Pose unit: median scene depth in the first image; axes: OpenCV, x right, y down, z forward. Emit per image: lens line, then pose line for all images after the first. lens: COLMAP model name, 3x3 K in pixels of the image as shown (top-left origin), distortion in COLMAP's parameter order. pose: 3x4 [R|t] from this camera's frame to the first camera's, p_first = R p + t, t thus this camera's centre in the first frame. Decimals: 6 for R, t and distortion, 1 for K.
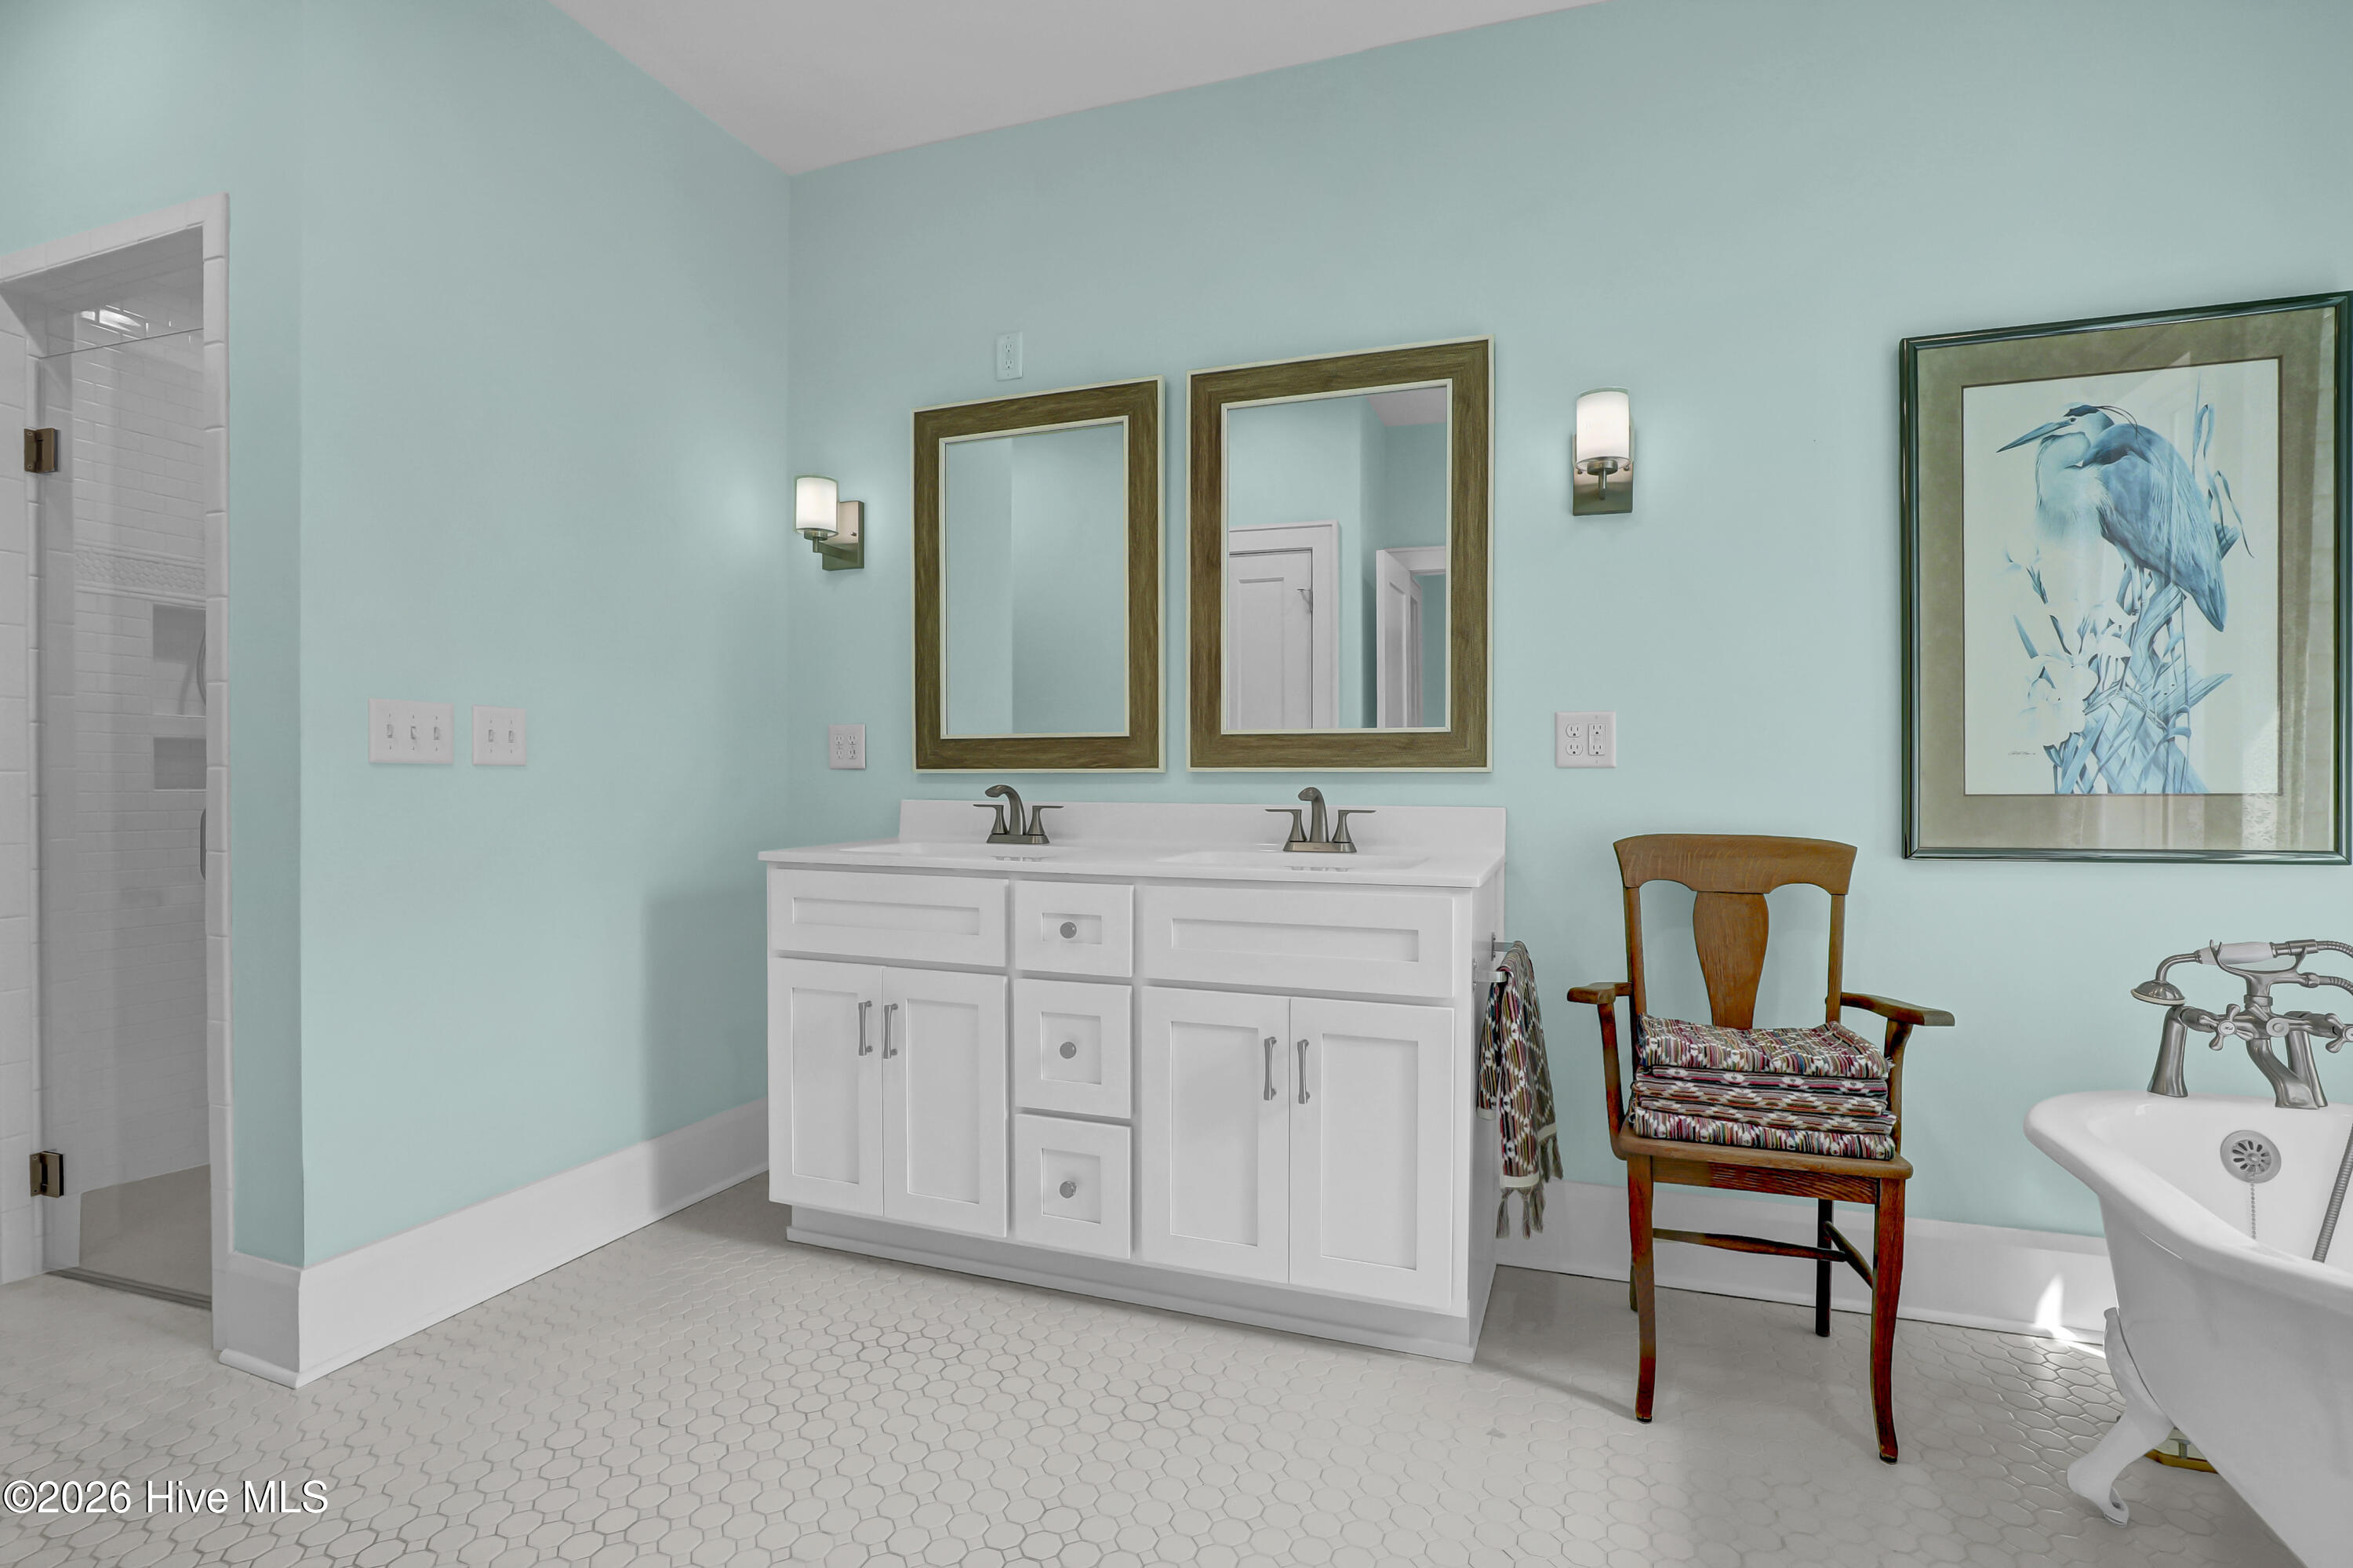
lens RADIAL K [[1108.5, 0, 1193.3], [0, 1108.5, 777.9], [0, 0, 1]] dist [-0.021243, -0.001093]
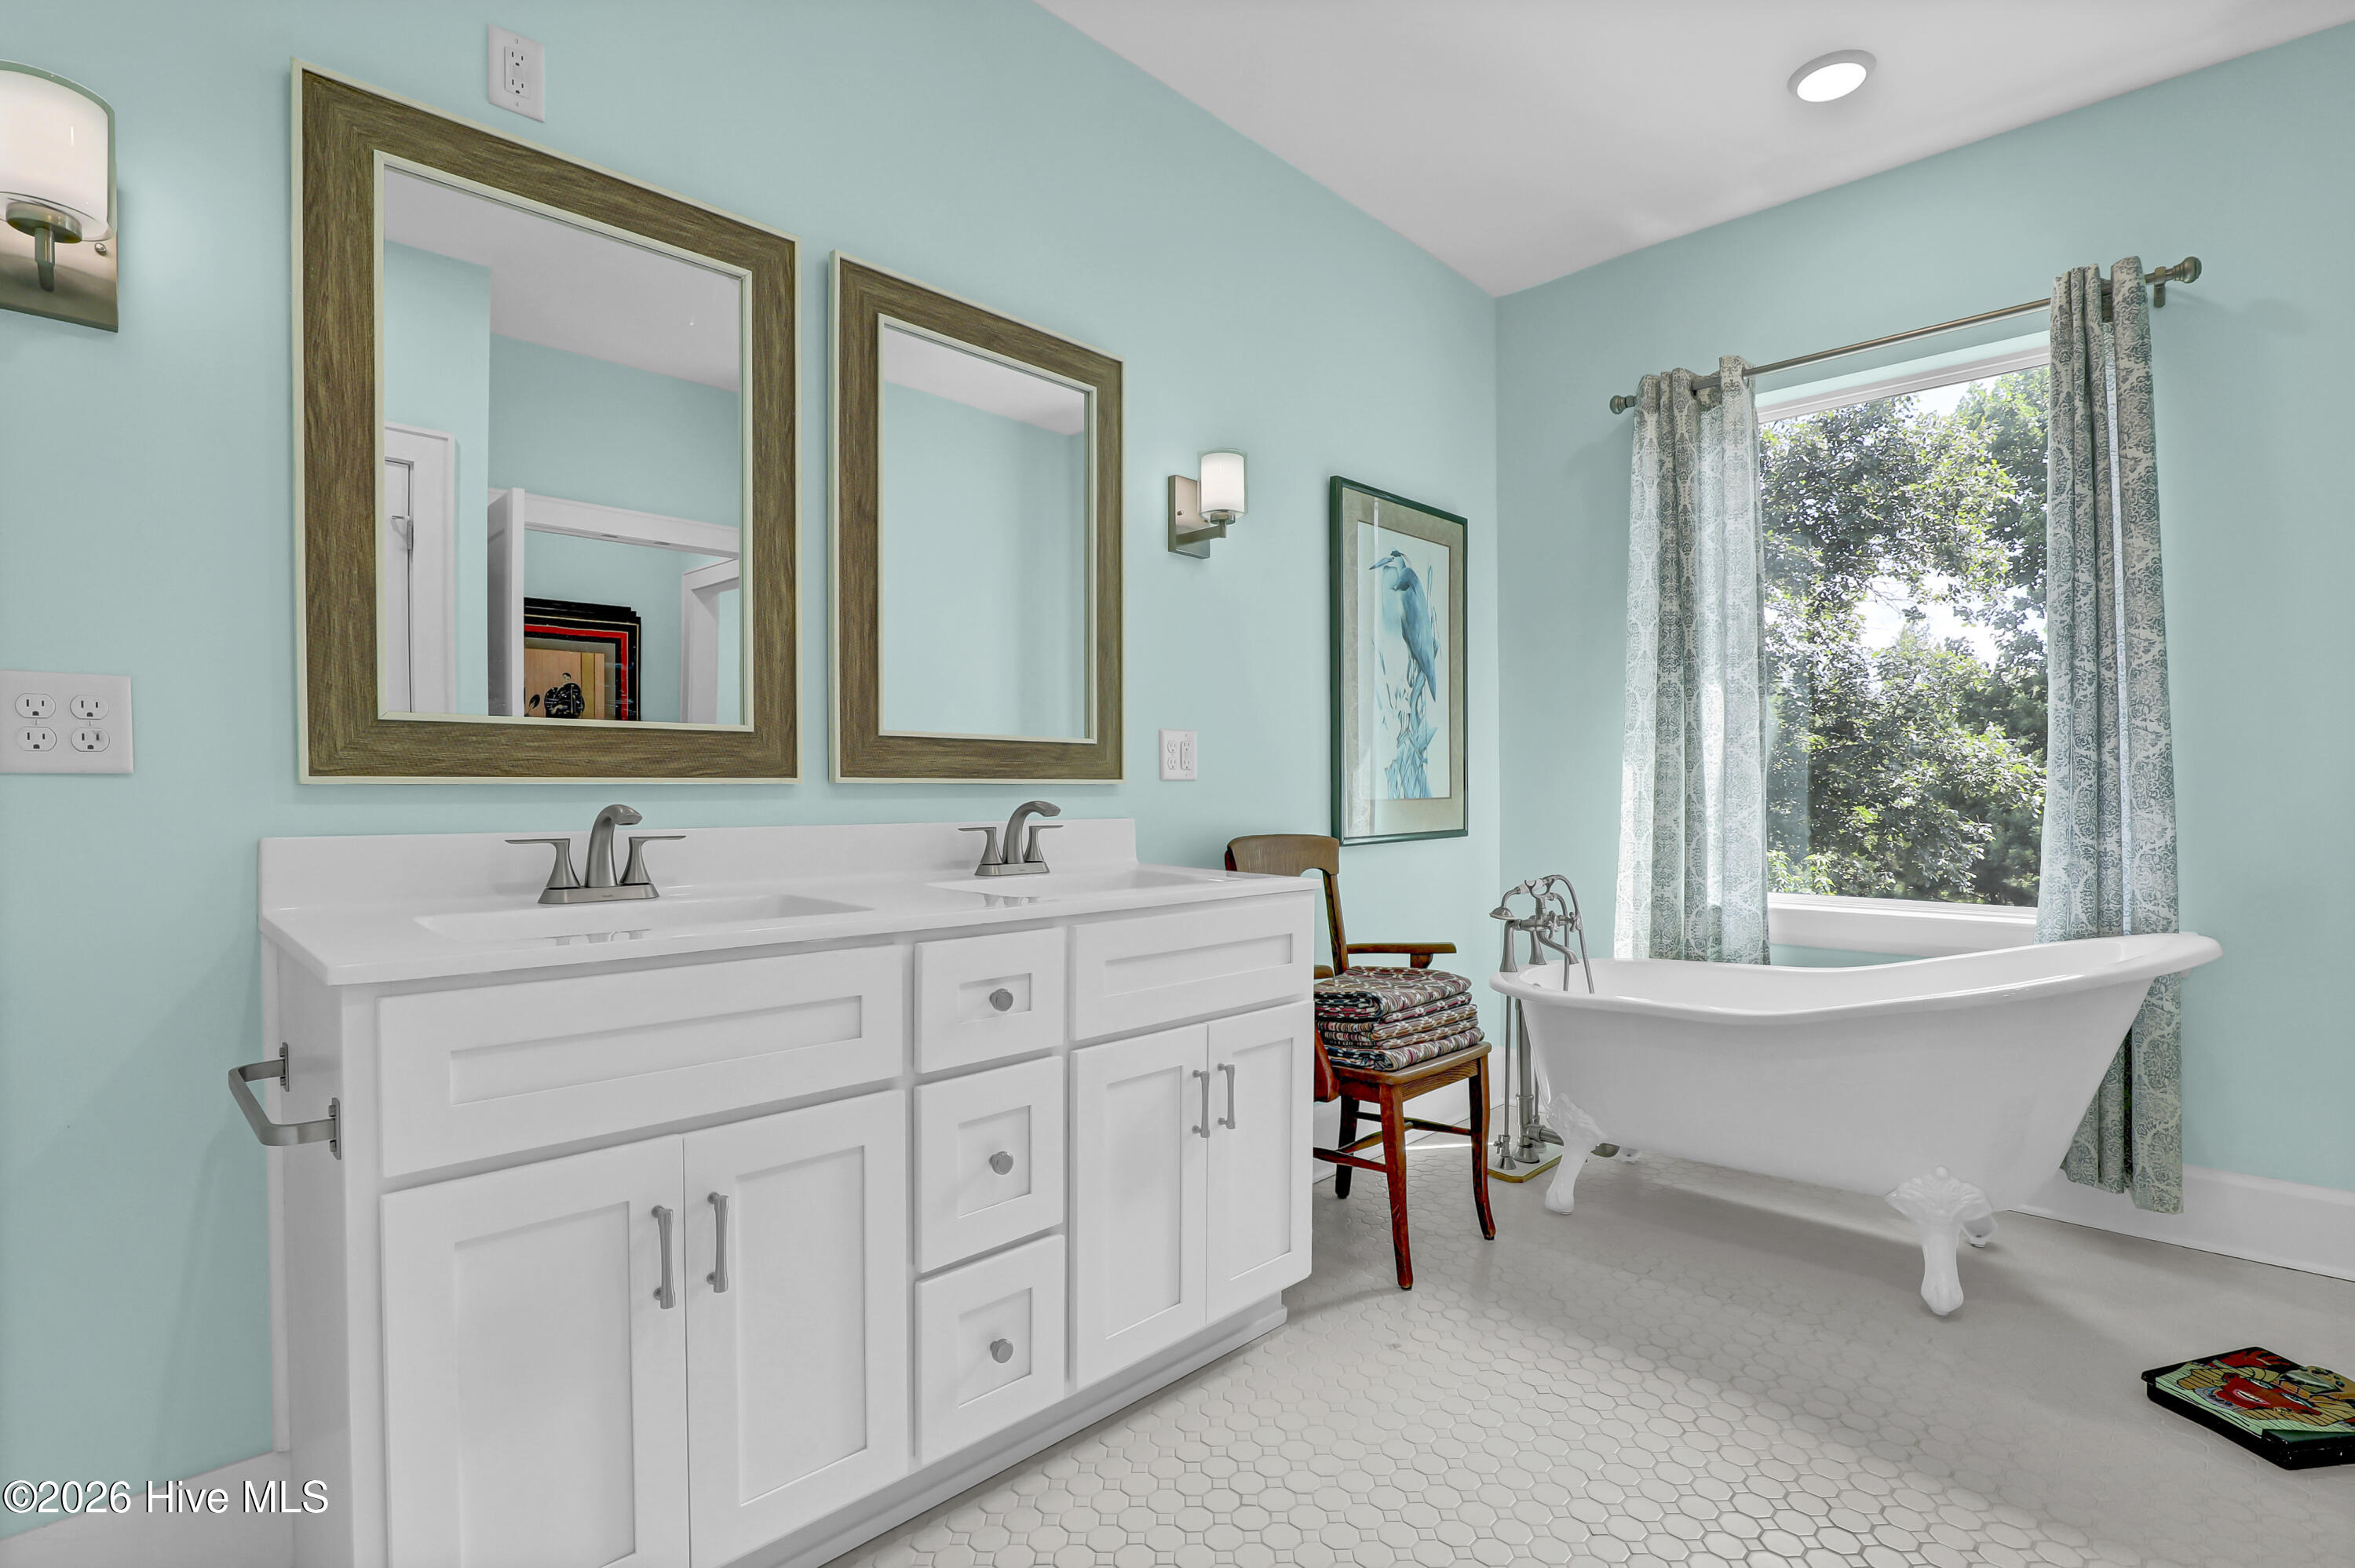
lens RADIAL K [[1109.3, 0, 1189.5], [0, 1109.3, 792.6], [0, 0, 1]] dist [-0.021243, -0.001093]
pose [[0.418867, -0.007343, 0.908018, -0.732516], [-0.000533, 0.999965, 0.008332, -0.006701], [-0.908047, -0.003974, 0.418849, 0.582405]]
